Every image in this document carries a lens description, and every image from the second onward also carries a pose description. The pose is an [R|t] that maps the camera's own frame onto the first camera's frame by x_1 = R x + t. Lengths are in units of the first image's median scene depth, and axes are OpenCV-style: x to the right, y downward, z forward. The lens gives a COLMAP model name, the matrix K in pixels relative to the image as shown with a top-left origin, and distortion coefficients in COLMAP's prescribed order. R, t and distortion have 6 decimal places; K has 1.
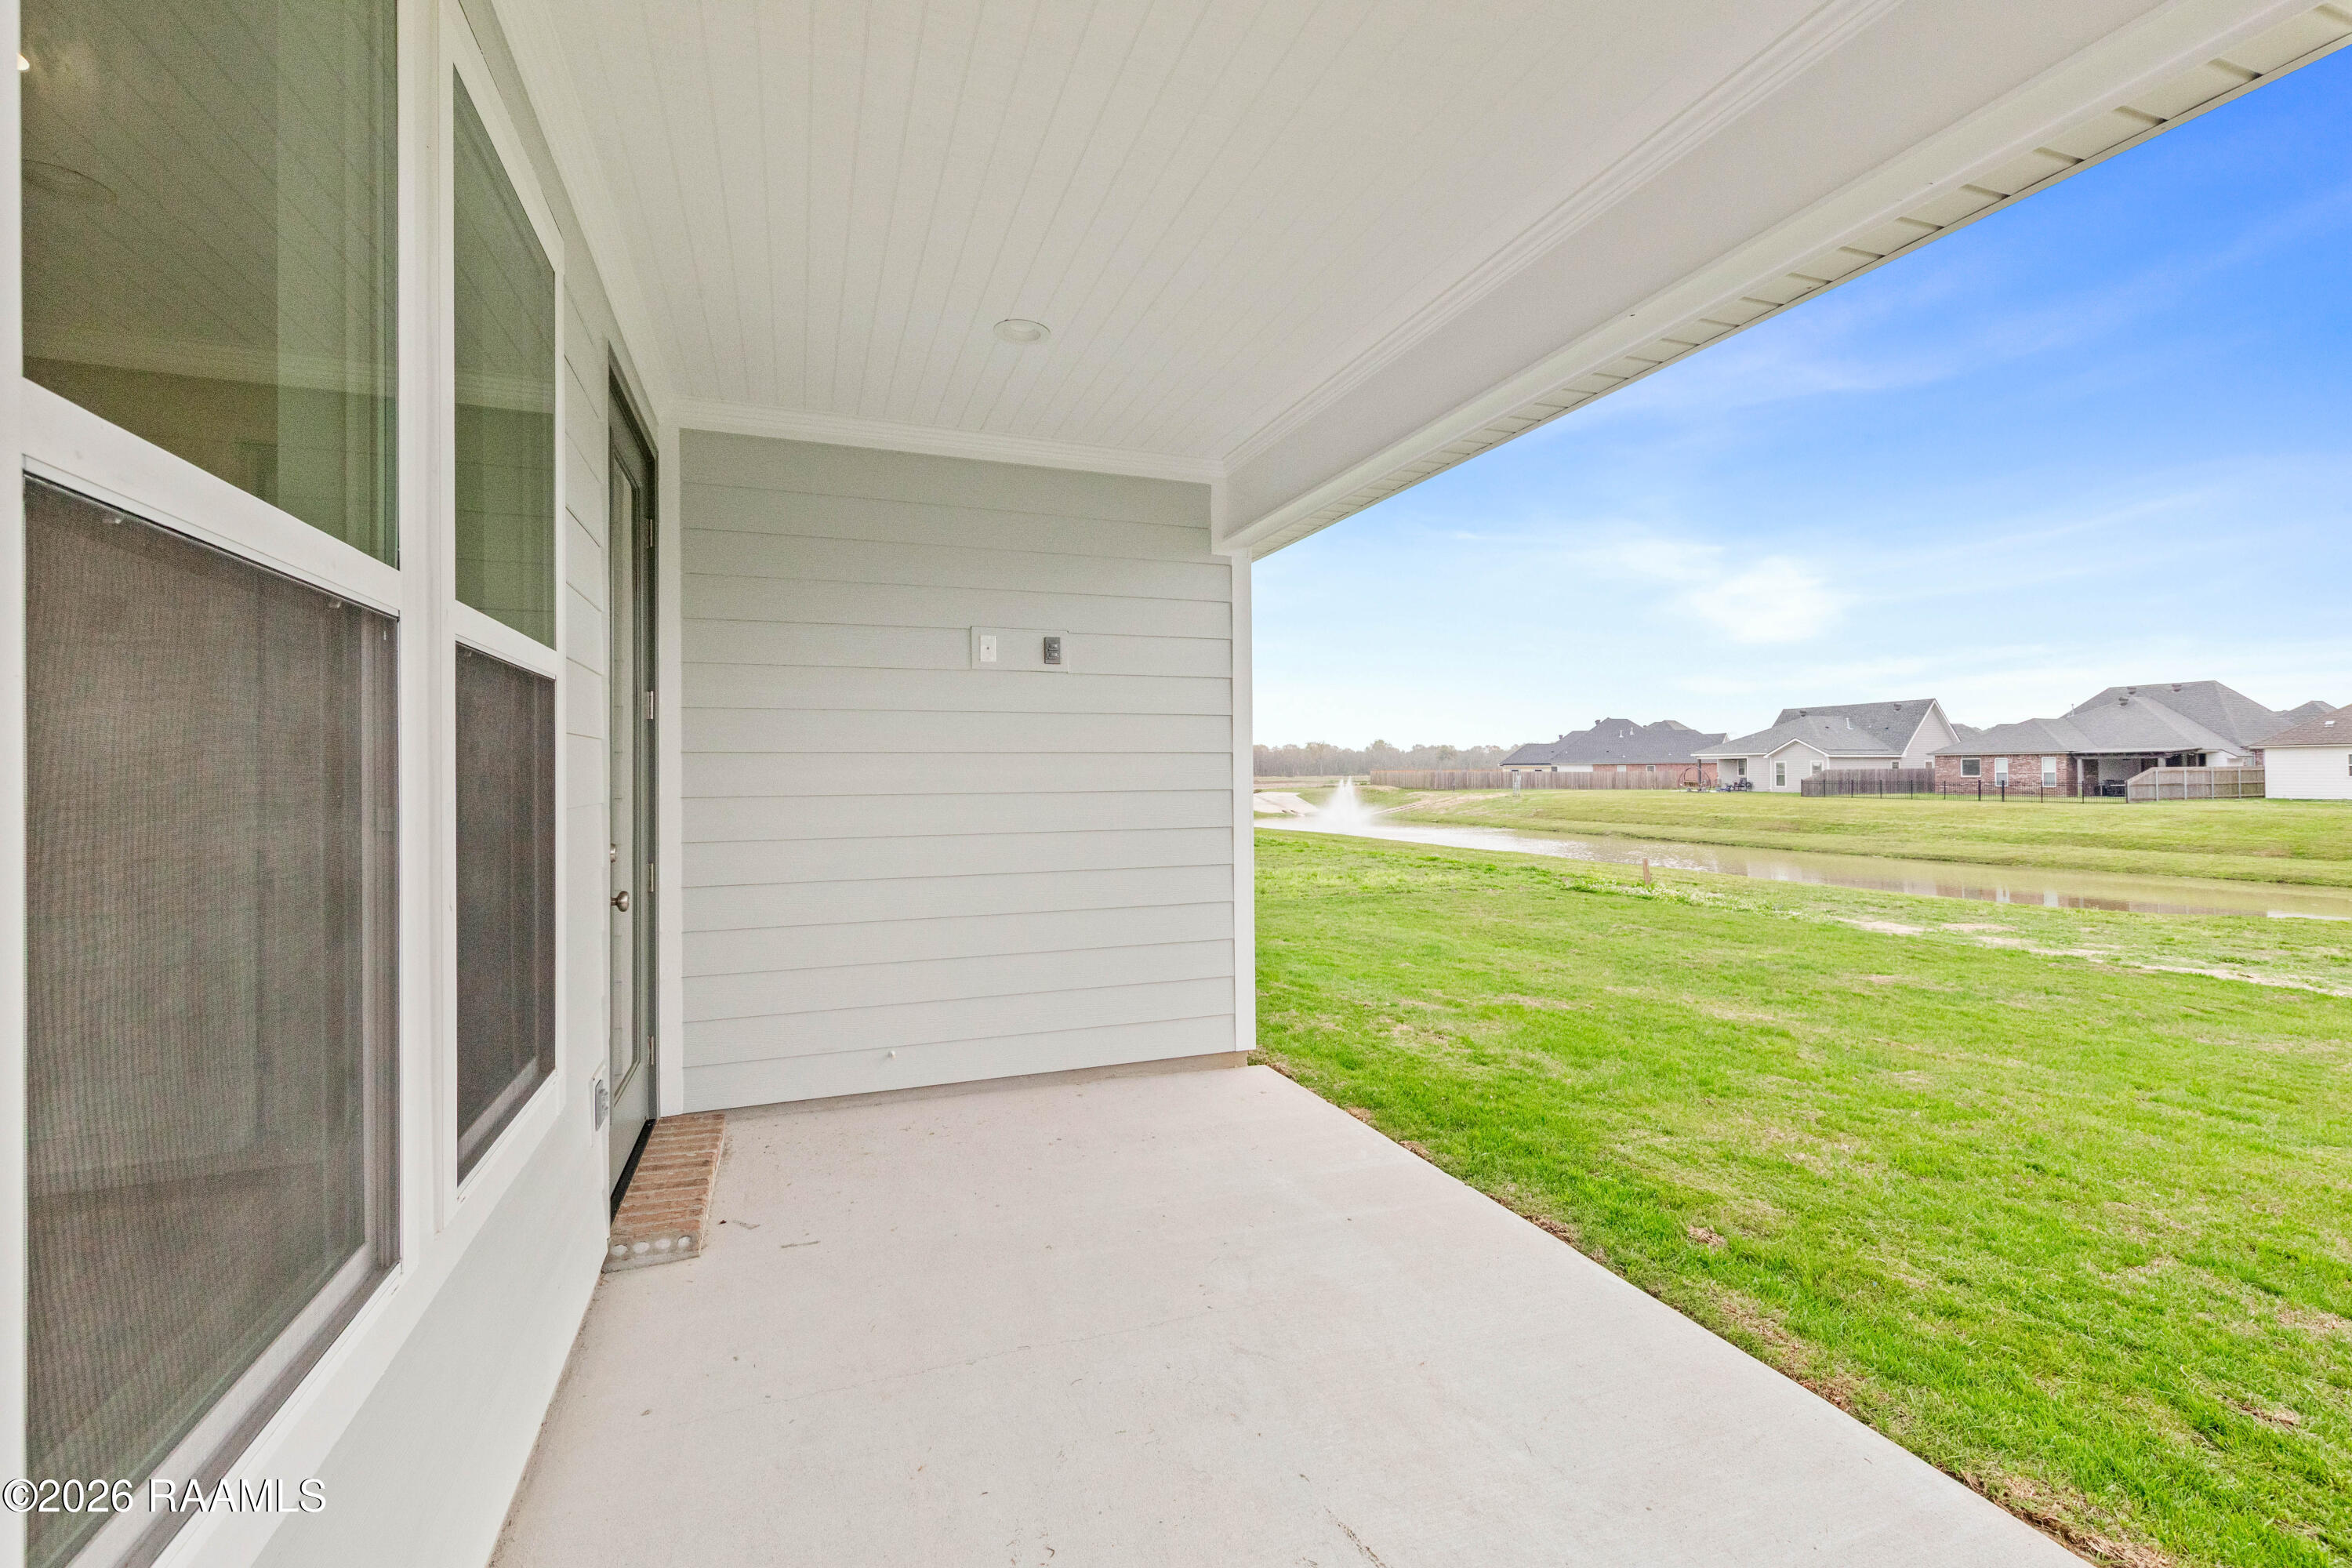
lens RADIAL K [[985.1, 0, 1157.4], [0, 985.1, 771.3], [0, 0, 1]] dist [0.006991, -0.001765]
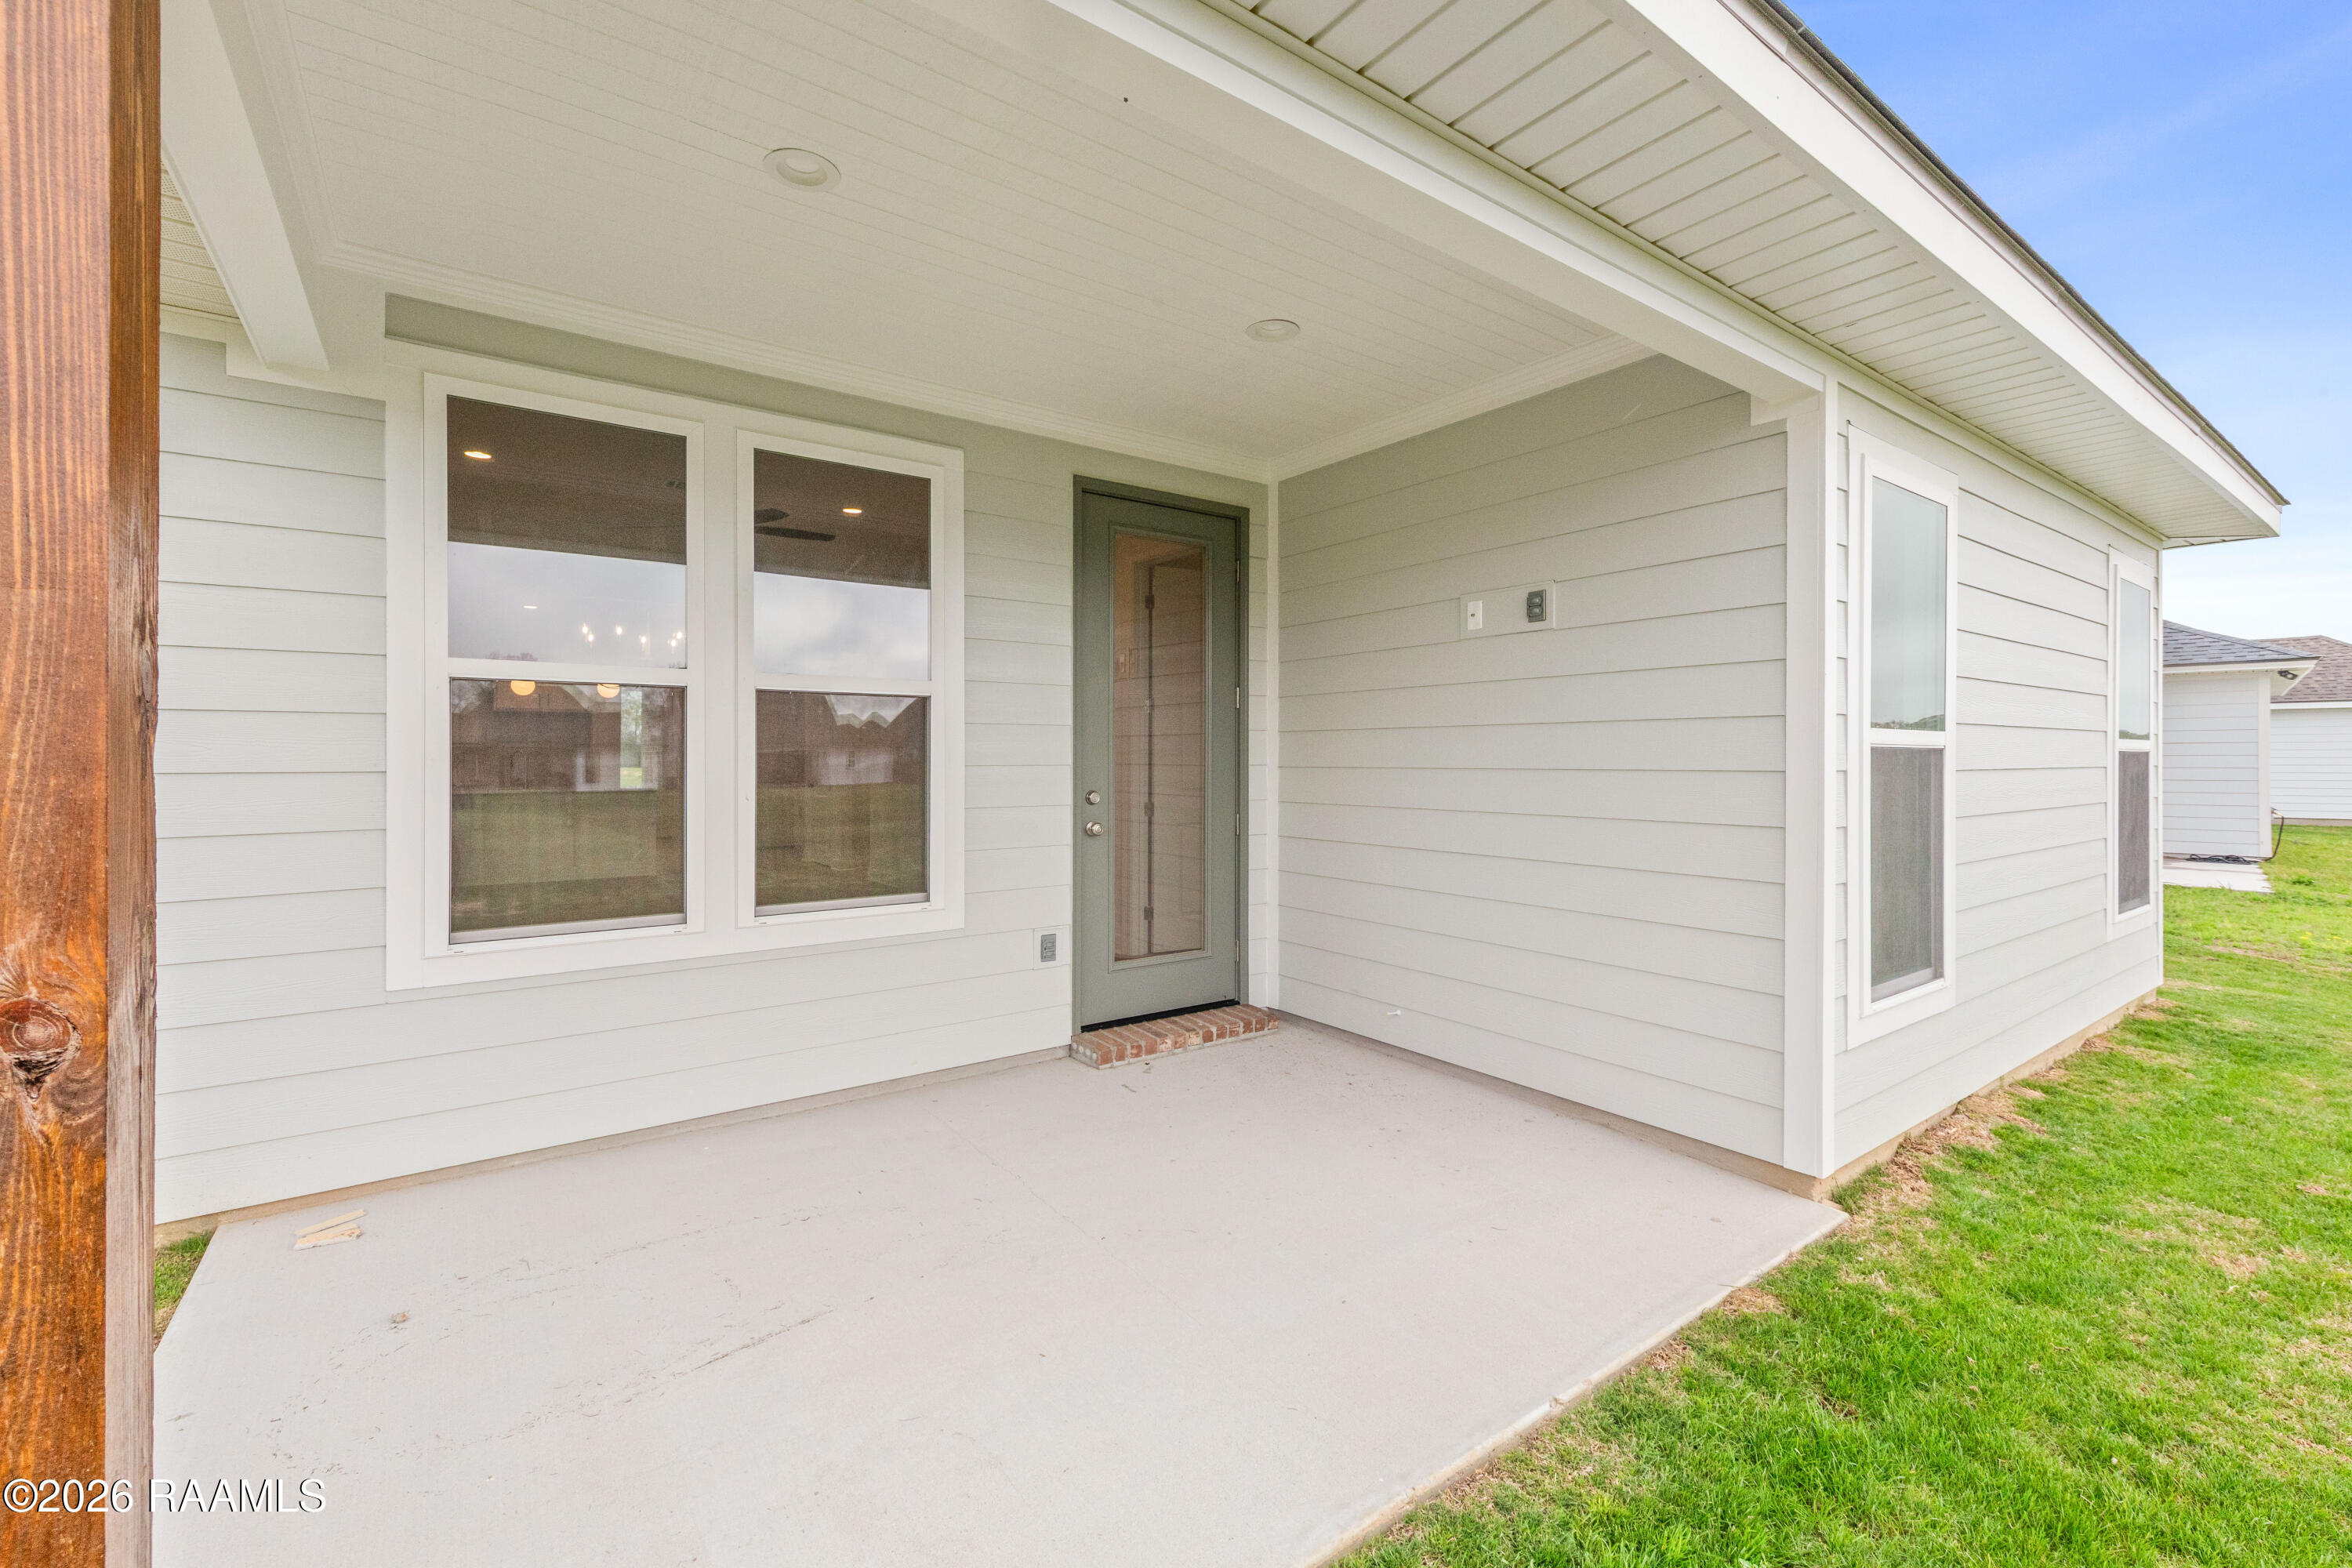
lens RADIAL K [[985.1, 0, 1174.4], [0, 985.1, 767.8], [0, 0, 1]] dist [0.006991, -0.001765]
pose [[0.269620, 0.015741, -0.962838, 0.049176], [-0.000787, 0.999870, 0.016126, 0.000453], [0.962966, -0.003590, 0.269598, 0.034893]]
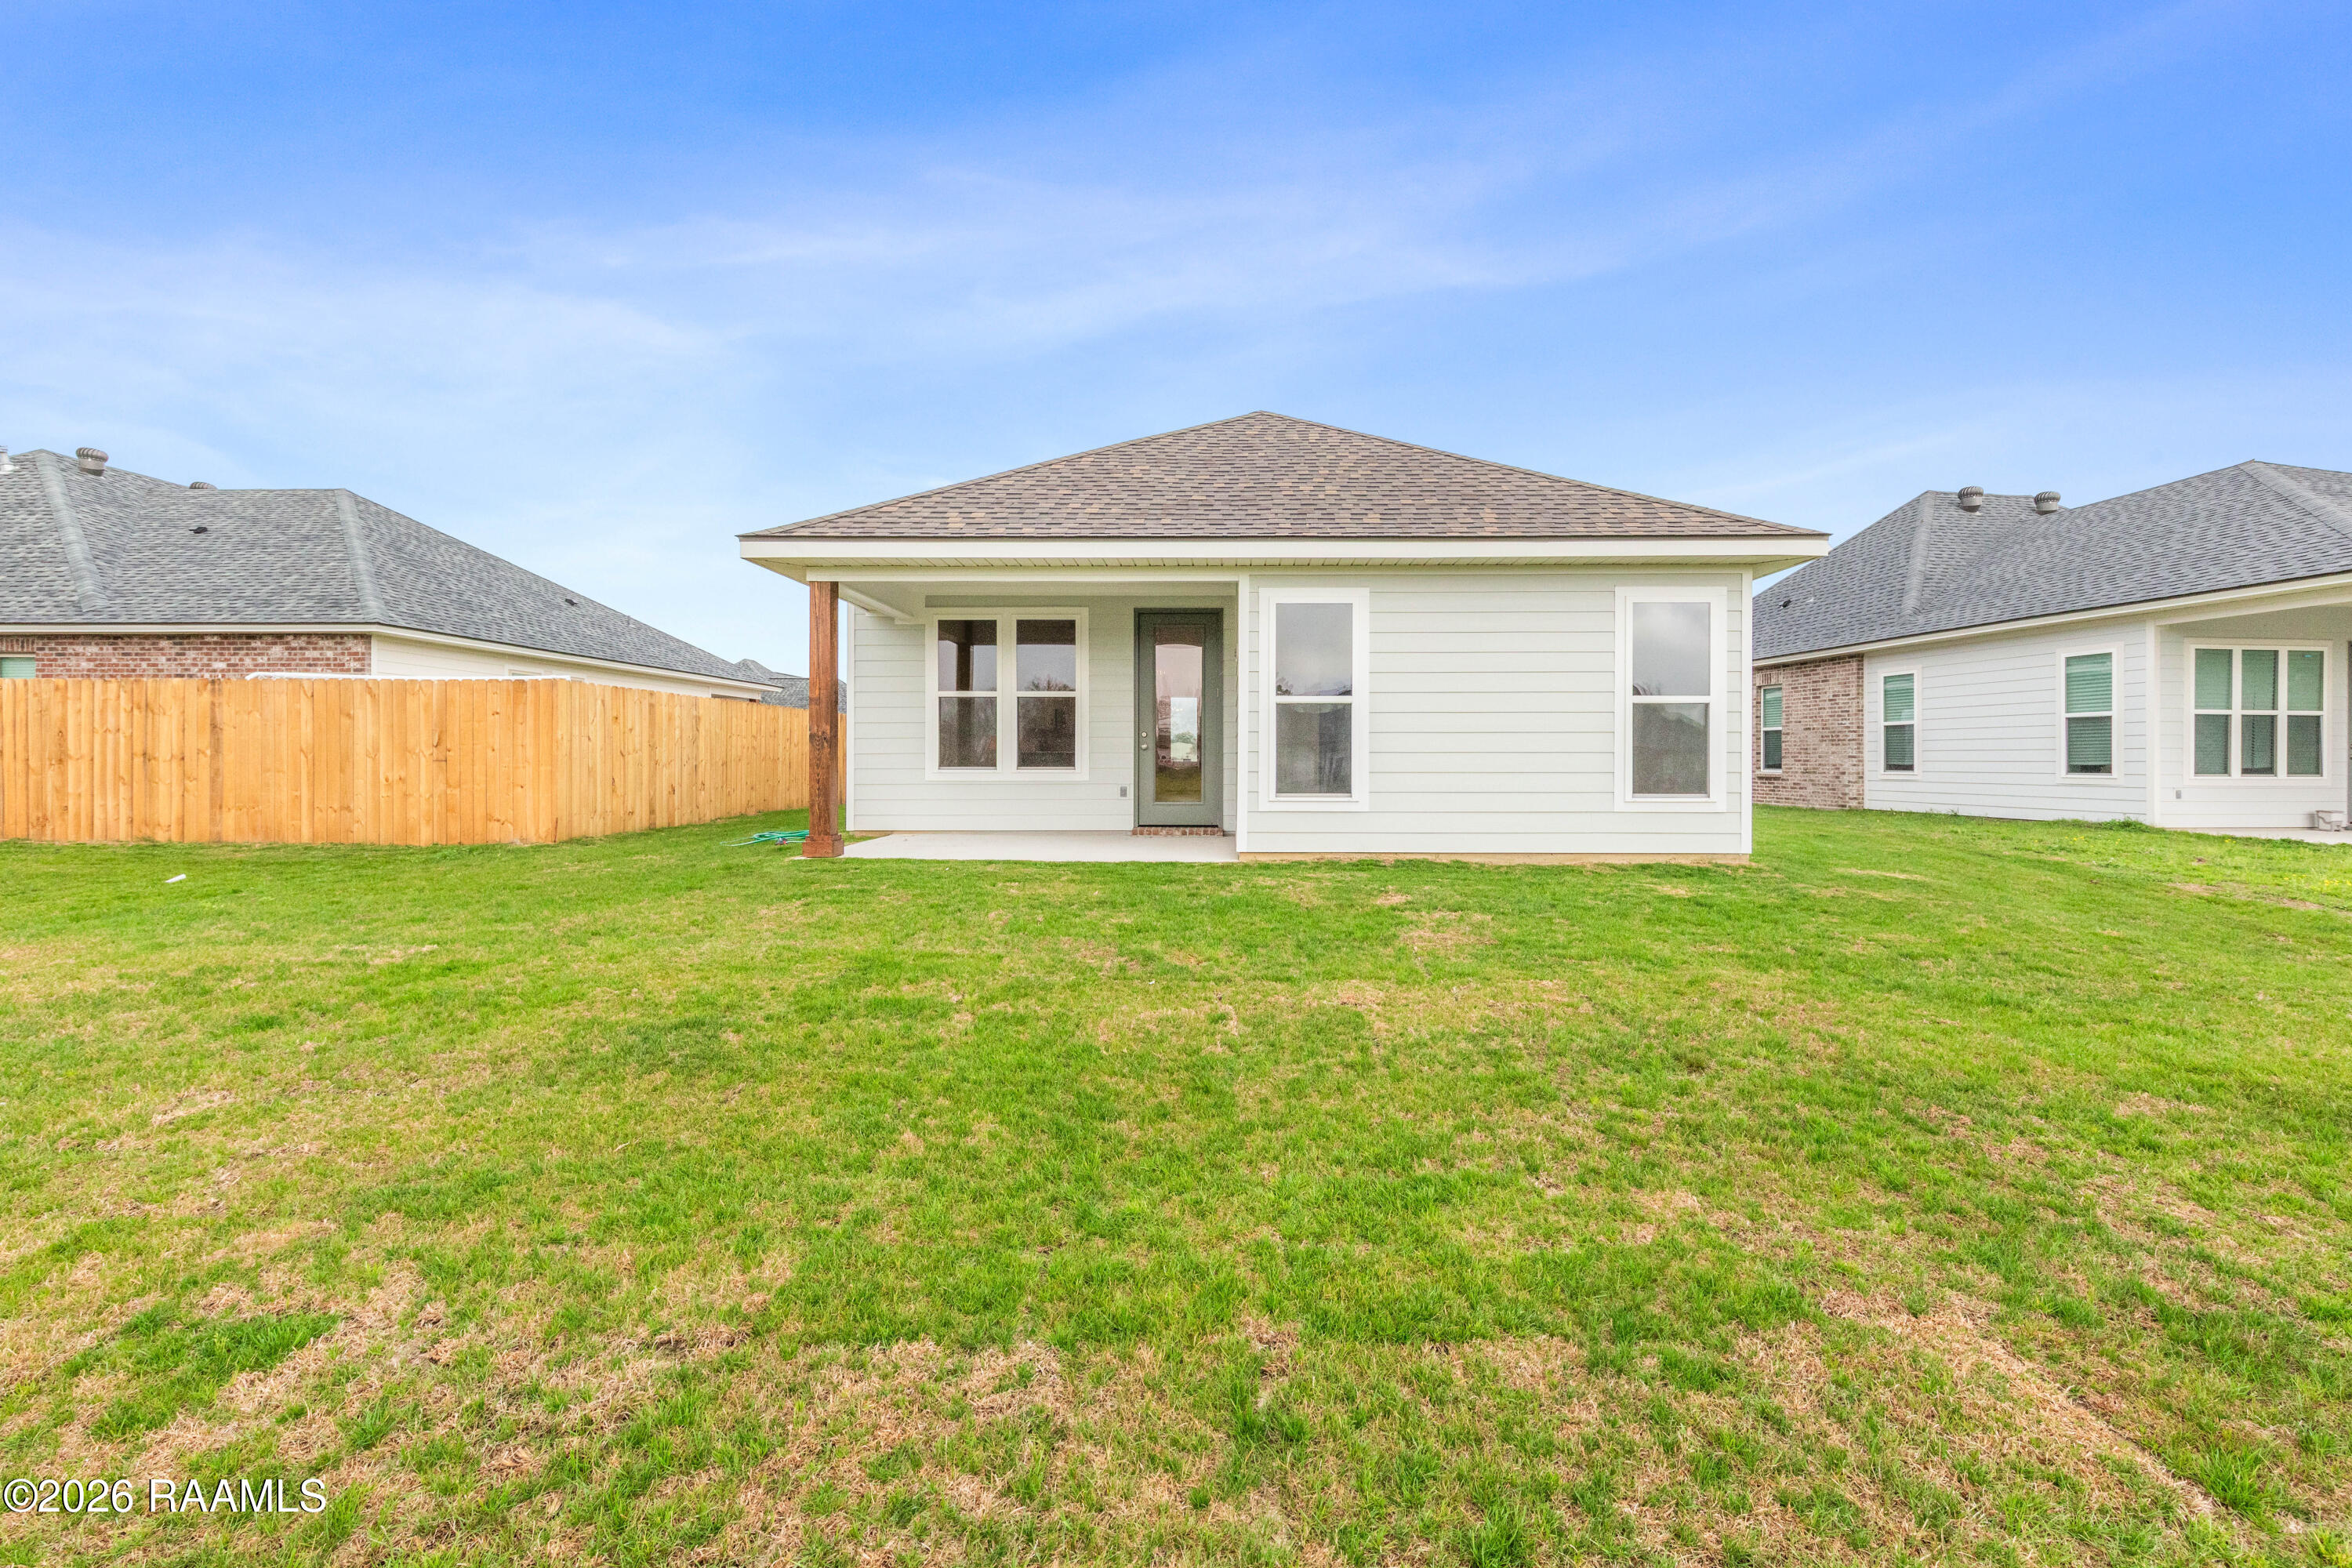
lens RADIAL K [[985.1, 0, 1178.5], [0, 985.1, 779.4], [0, 0, 1]] dist [0.006991, -0.001765]
pose [[-0.360585, 0.025698, -0.932372, 0.152938], [0.001899, 0.999639, 0.026817, 0.007680], [0.932725, 0.007899, -0.360503, 0.126803]]
